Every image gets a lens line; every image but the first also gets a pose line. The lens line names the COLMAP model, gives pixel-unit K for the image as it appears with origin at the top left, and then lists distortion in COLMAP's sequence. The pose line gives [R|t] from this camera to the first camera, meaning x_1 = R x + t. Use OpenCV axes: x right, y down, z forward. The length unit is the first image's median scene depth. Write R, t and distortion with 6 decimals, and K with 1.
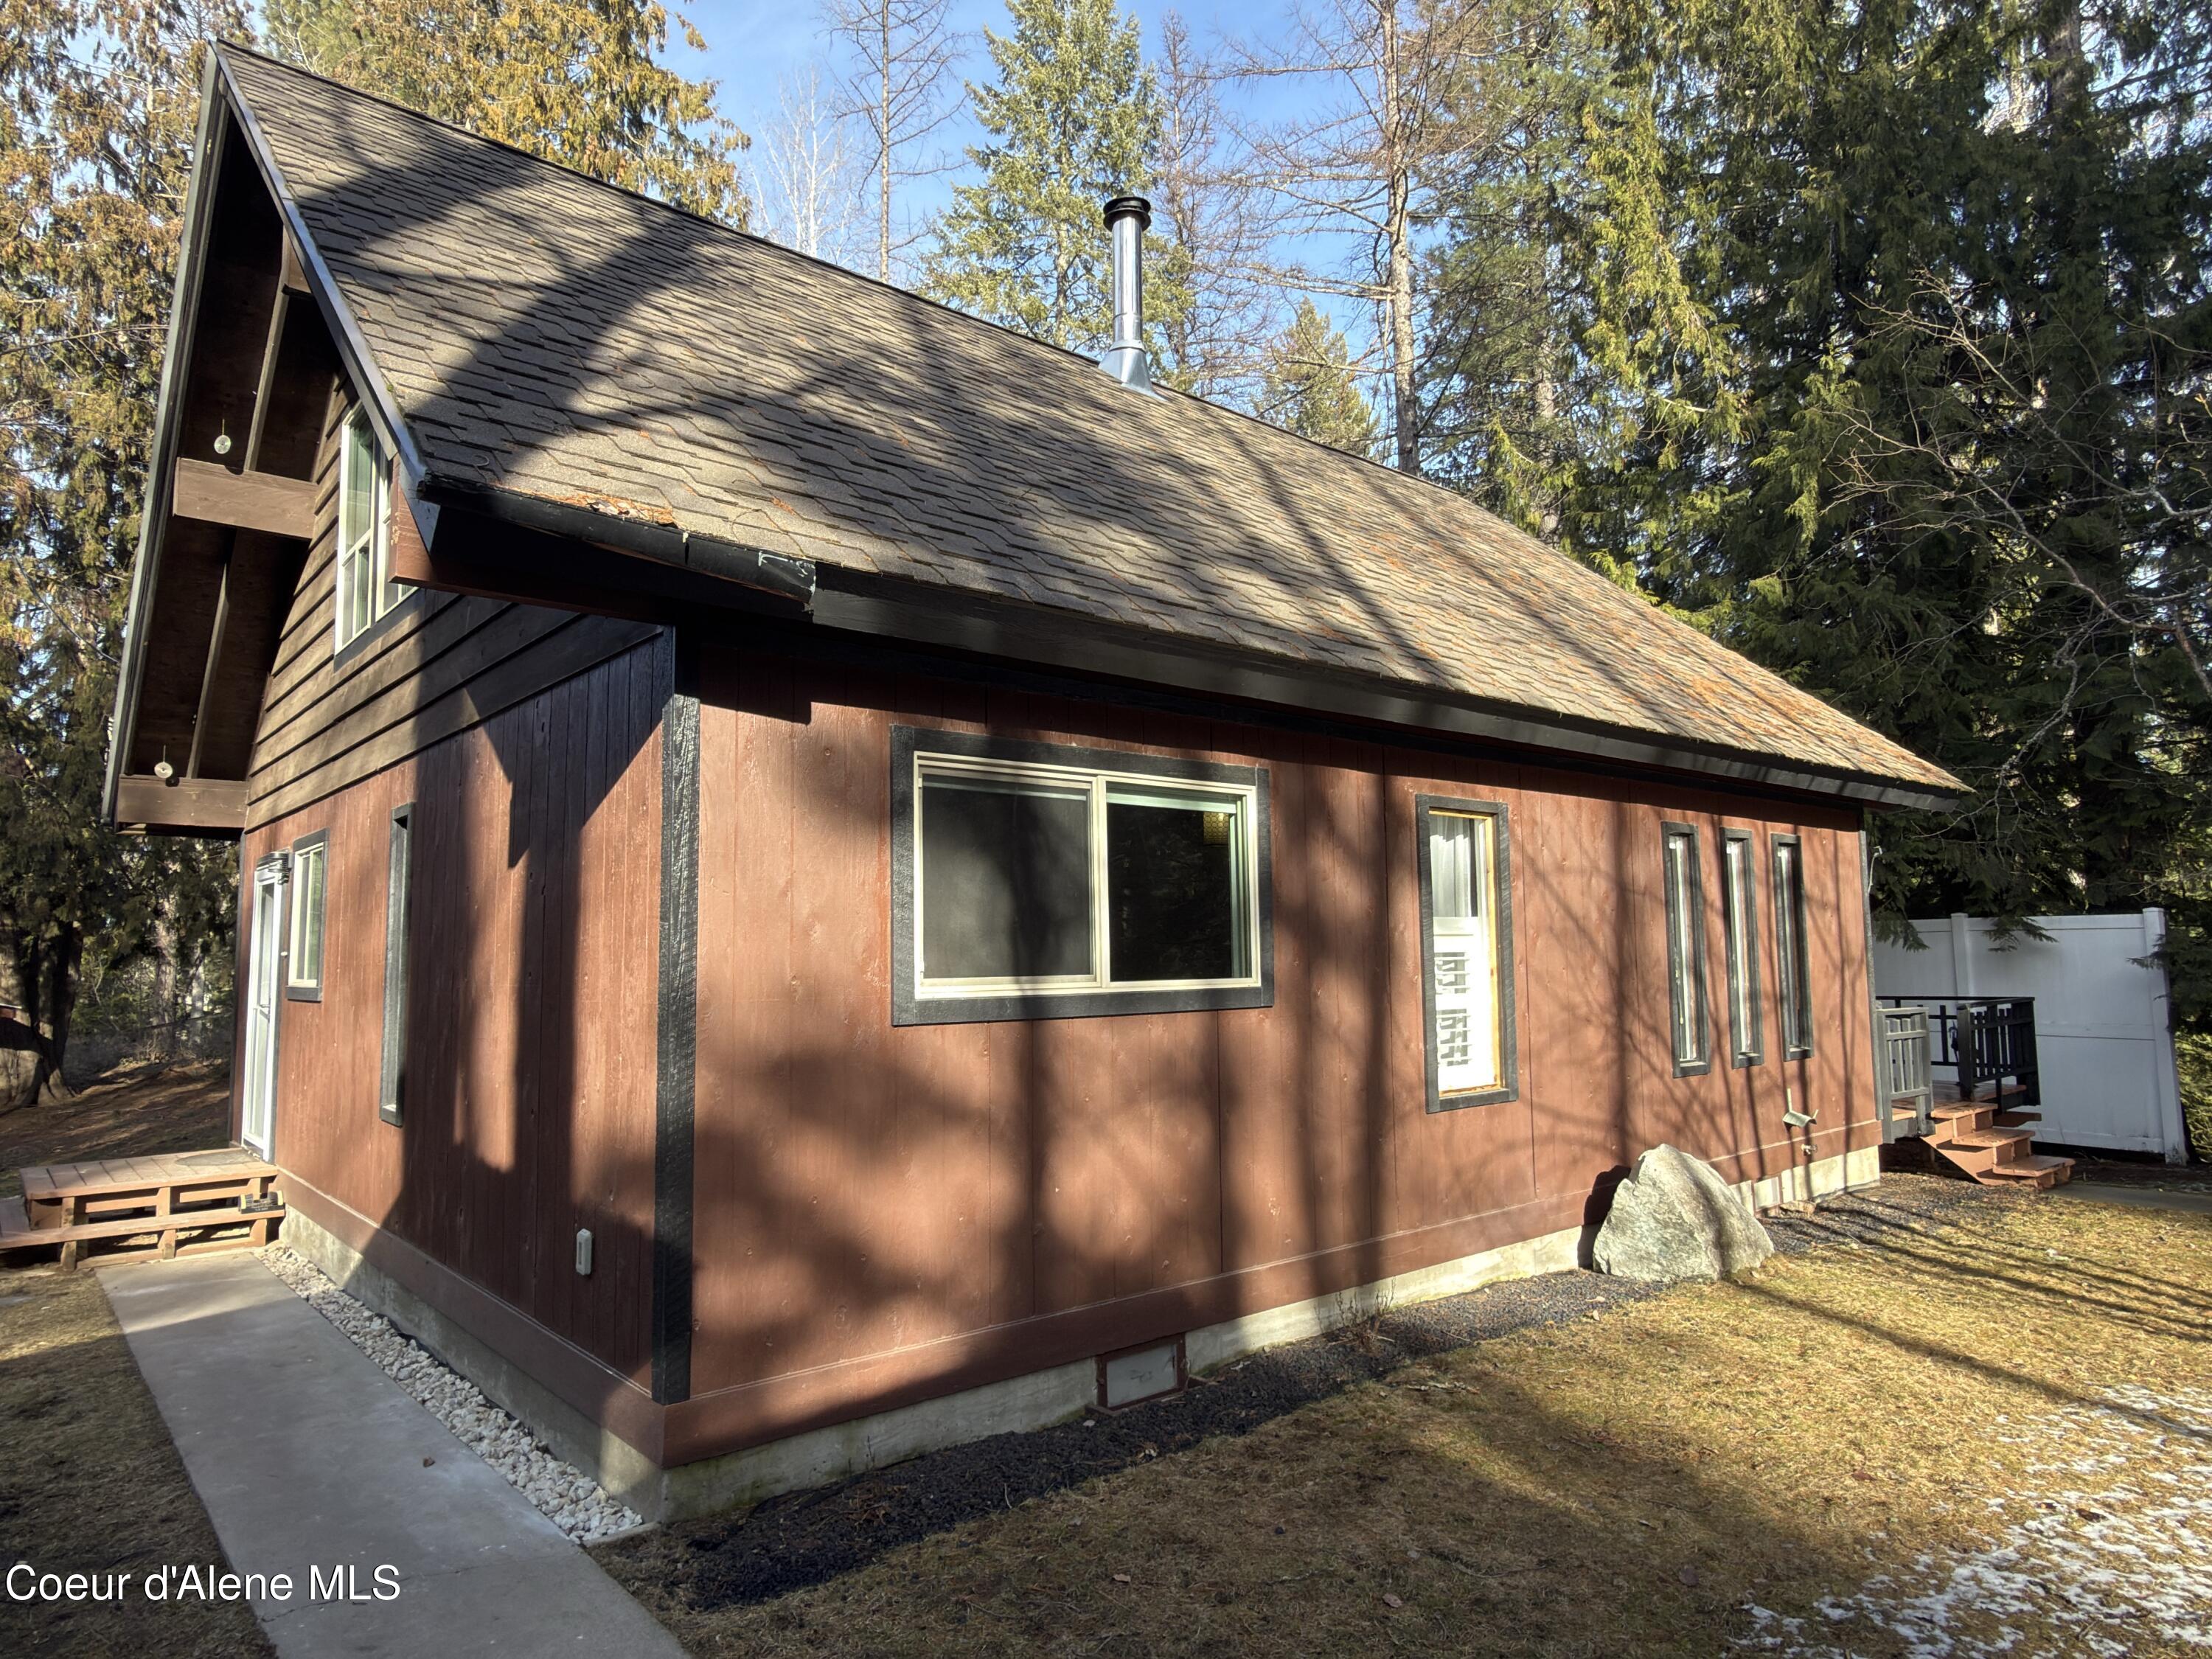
lens RADIAL K [[1335.1, 0, 1105.2], [0, 1335.1, 832.2], [0, 0, 1]] dist [-0.000889, -0.001447]
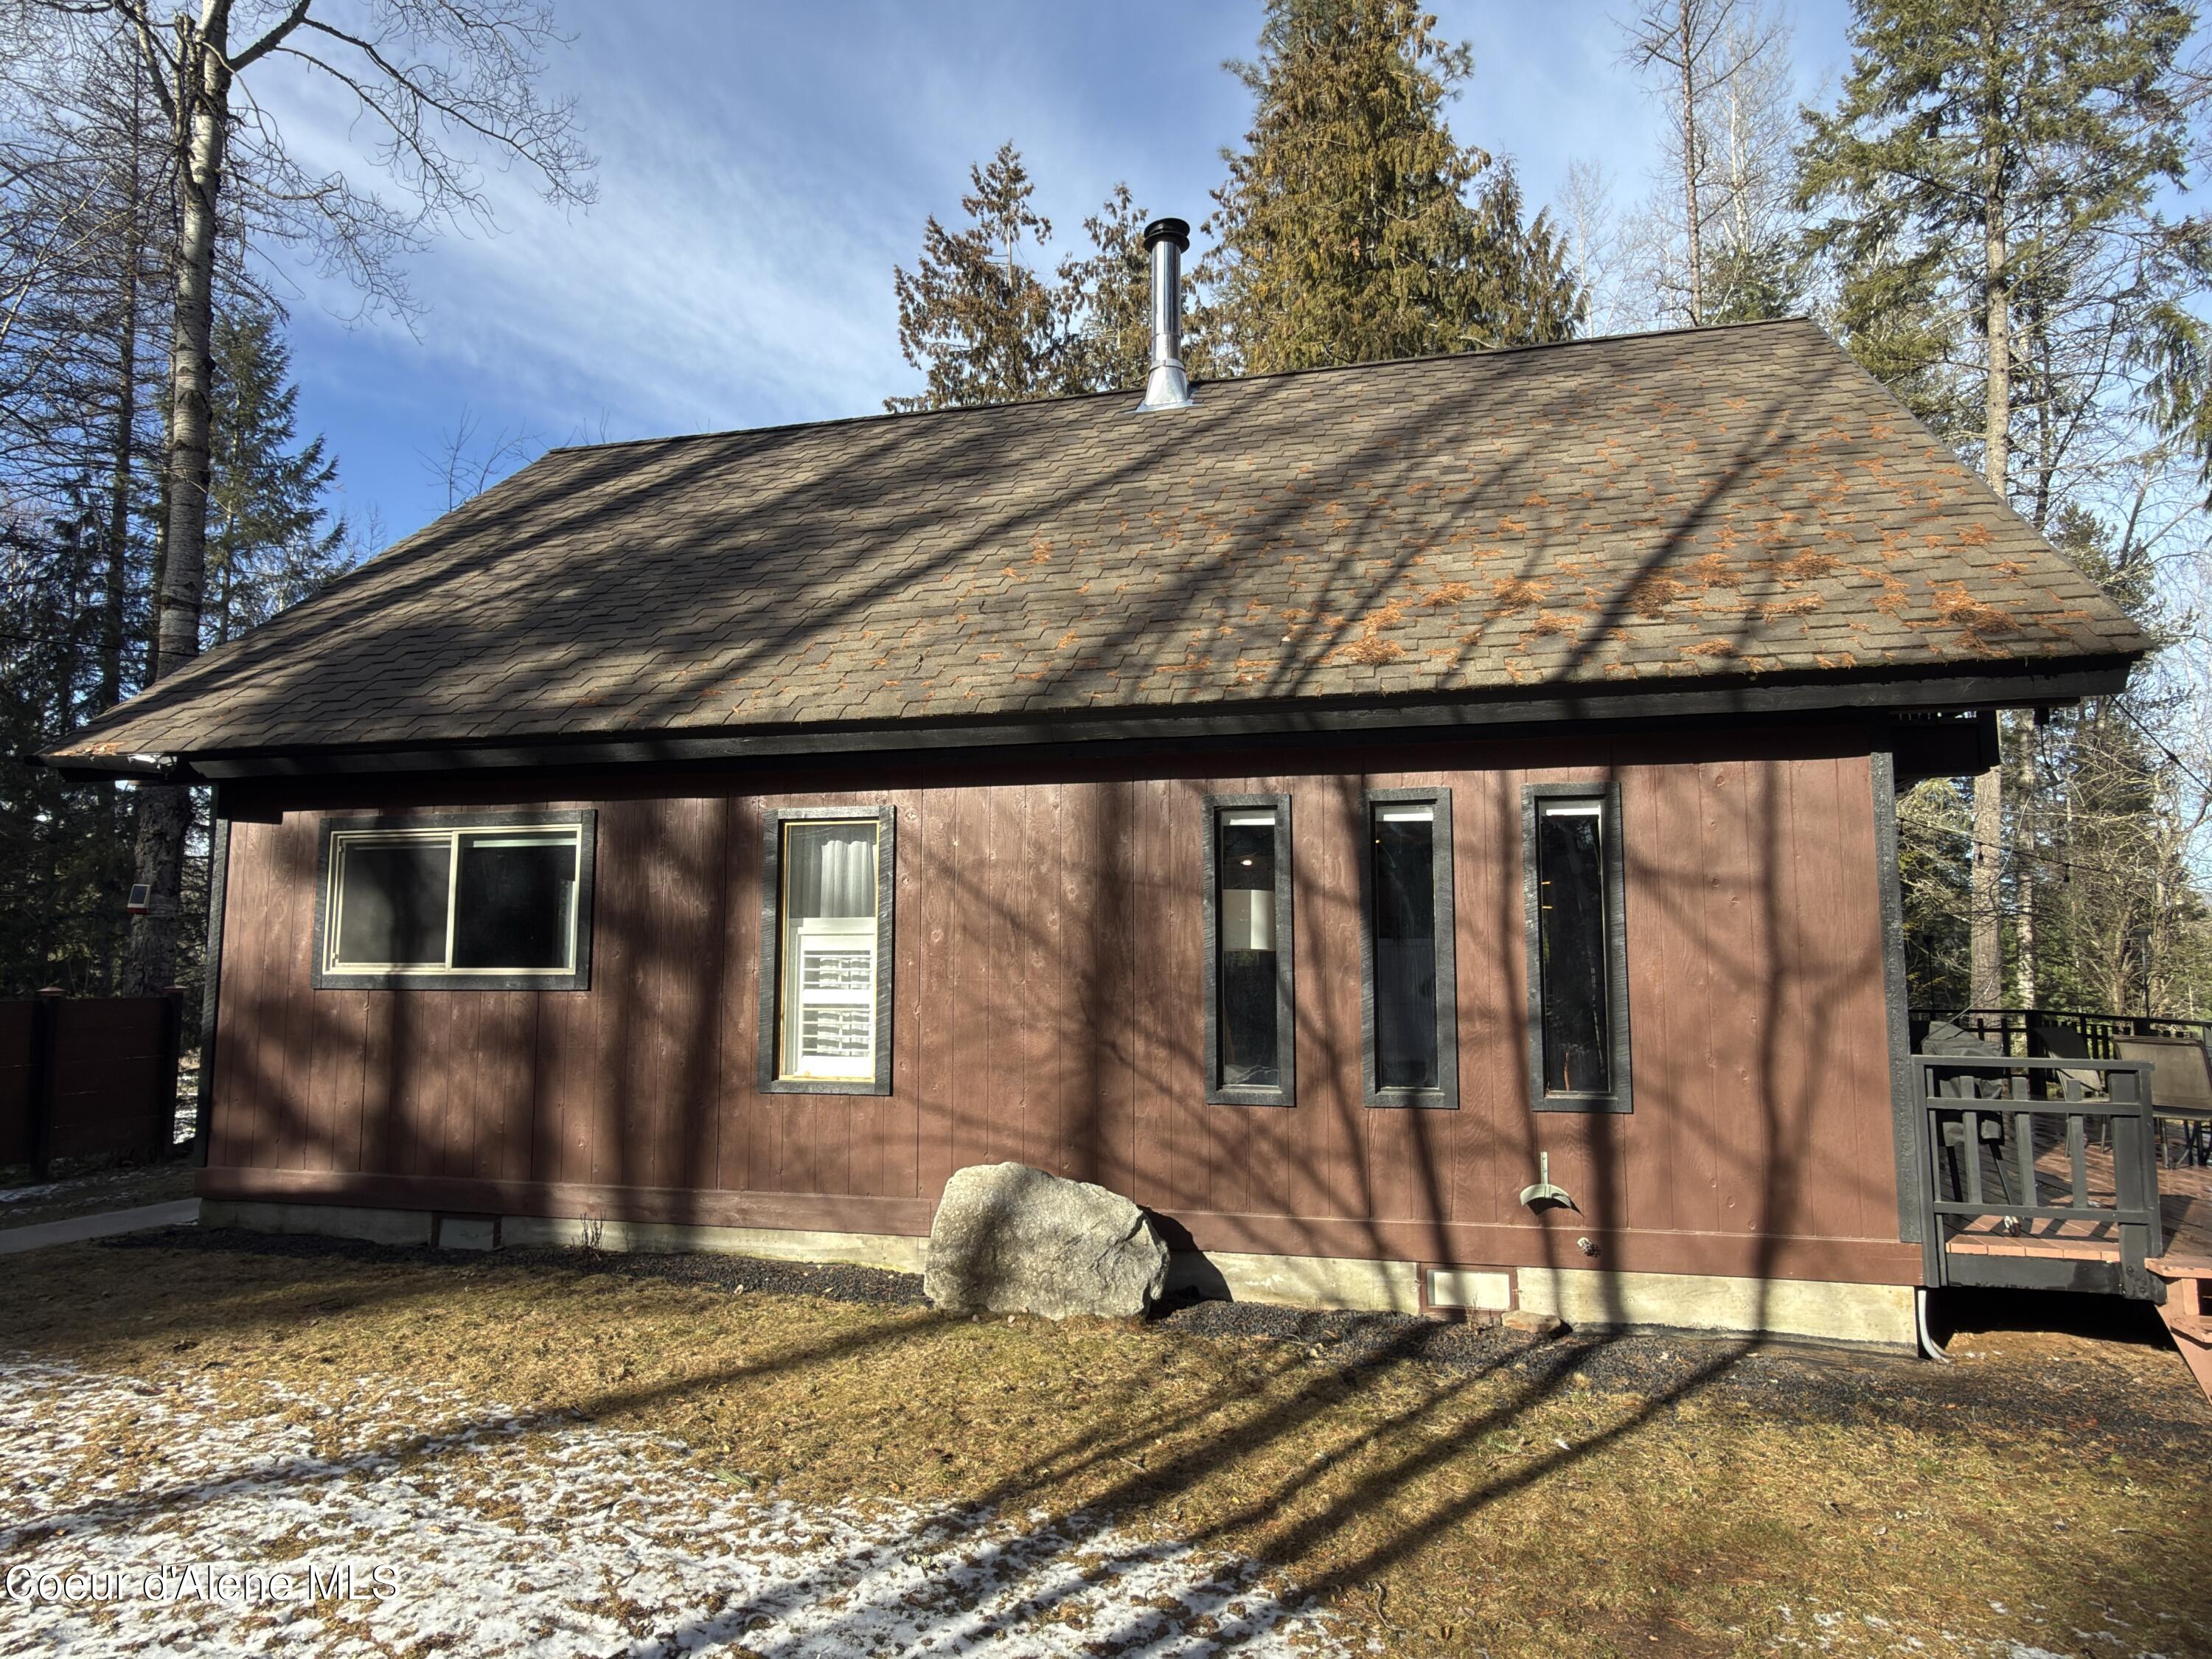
lens RADIAL K [[1335.1, 0, 1107.6], [0, 1335.1, 825.8], [0, 0, 1]] dist [-0.000889, -0.001447]
pose [[0.580709, -0.075078, -0.810642, 1.580286], [0.066460, 0.996787, -0.044709, 0.065644], [0.811394, -0.027913, 0.583832, 0.687589]]
